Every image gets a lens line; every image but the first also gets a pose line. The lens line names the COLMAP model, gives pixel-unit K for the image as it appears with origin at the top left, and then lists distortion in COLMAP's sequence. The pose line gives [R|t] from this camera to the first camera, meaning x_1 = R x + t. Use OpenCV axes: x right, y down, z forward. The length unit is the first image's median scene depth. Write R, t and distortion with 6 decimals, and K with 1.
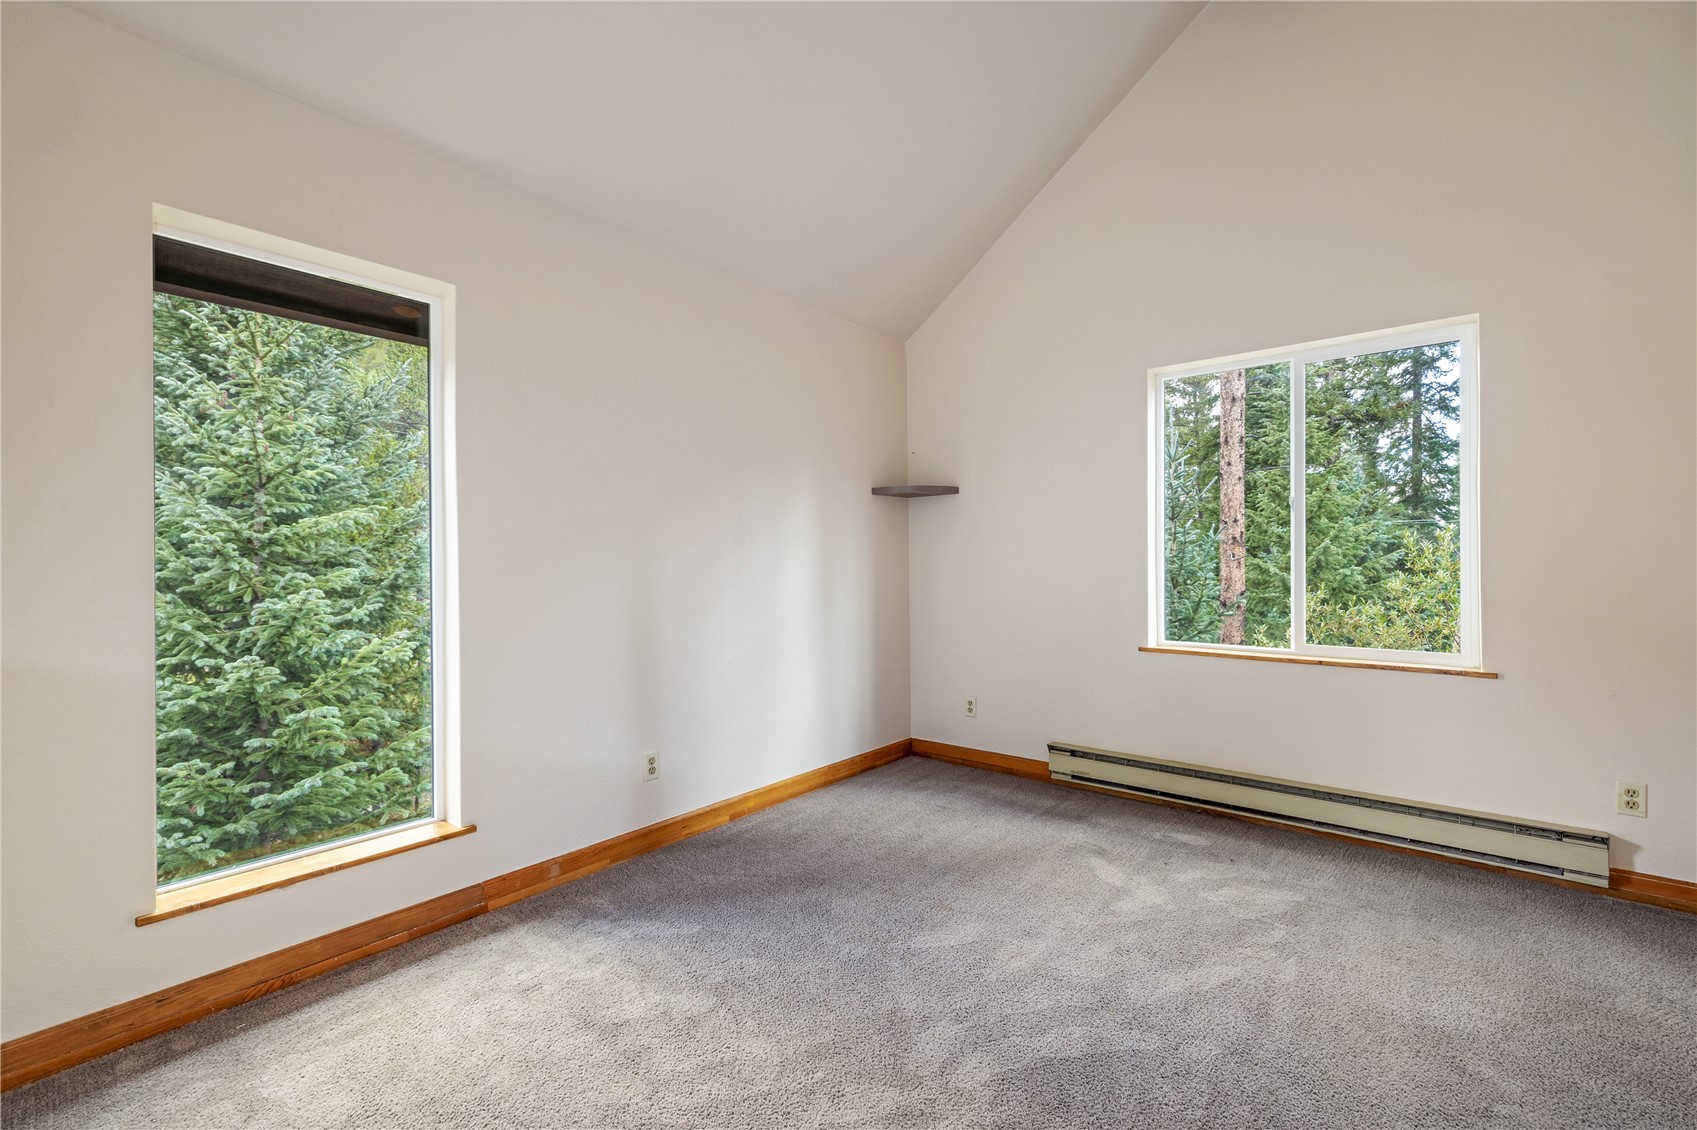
lens RADIAL K [[719.8, 0, 841.8], [0, 719.8, 562.7], [0, 0, 1]] dist [0.000318, 0.000505]
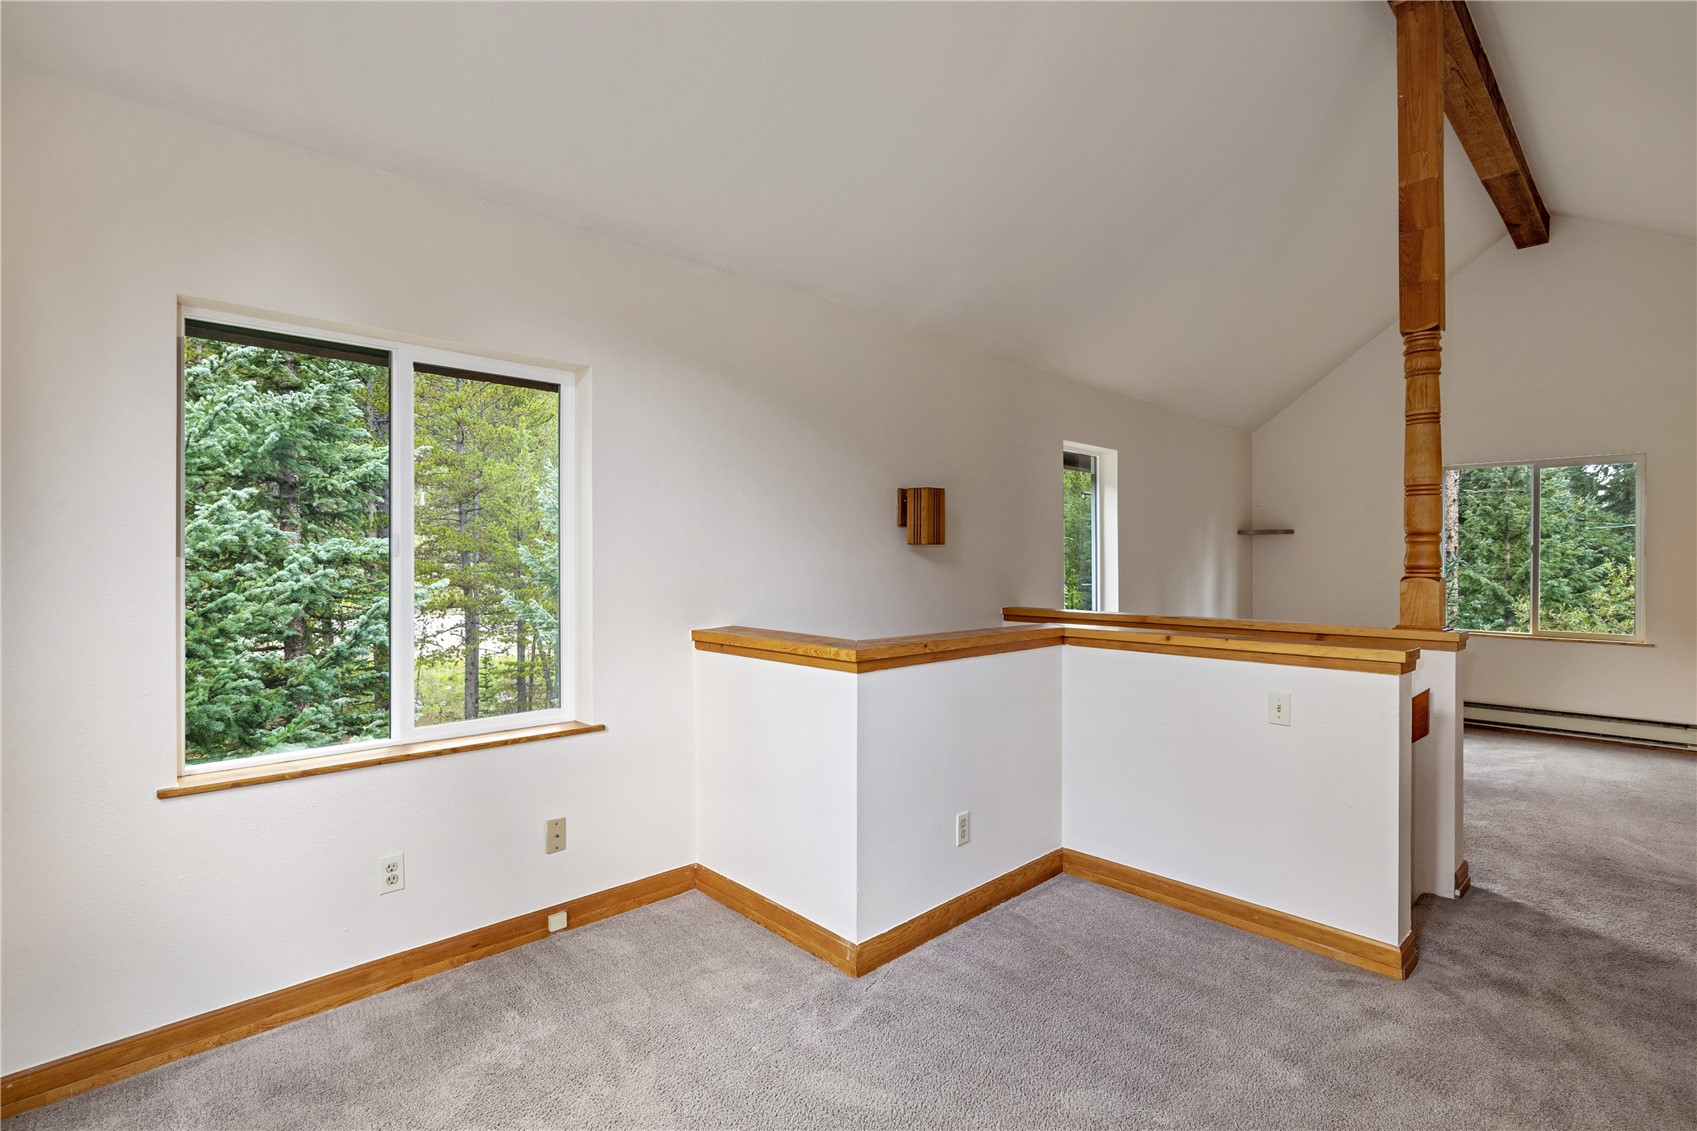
lens RADIAL K [[811.0, 0, 845.9], [0, 811.0, 565.7], [0, 0, 1]] dist [-0.002421, 0.001632]
pose [[0.995147, 0.009245, -0.097964, -0.449181], [-0.008558, 0.999936, 0.007427, -0.022376], [0.098026, -0.006552, 0.995162, -0.599165]]
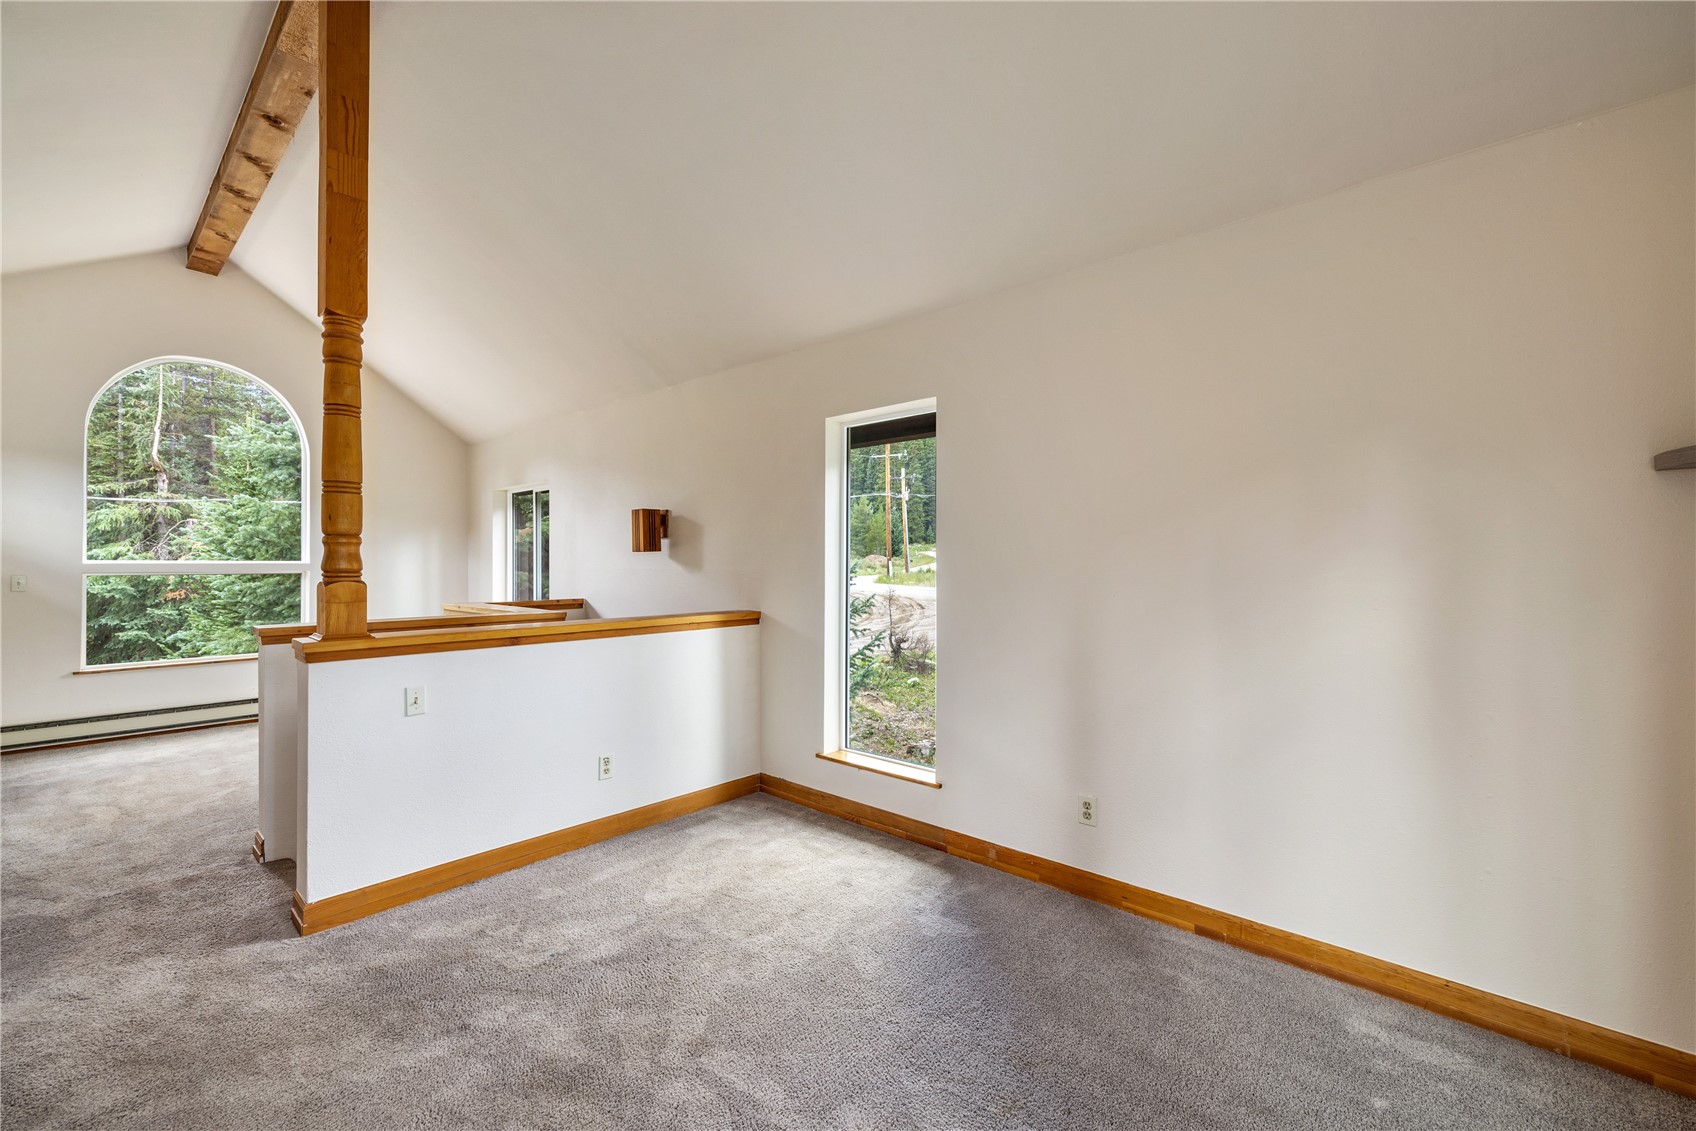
lens RADIAL K [[719.4, 0, 850.3], [0, 719.4, 561.3], [0, 0, 1]] dist [0.000318, 0.000505]
pose [[-0.048635, 0.004808, -0.998805, 0.338895], [0.001999, 0.999987, 0.004716, -0.027115], [0.998815, -0.001767, -0.048644, 0.346966]]
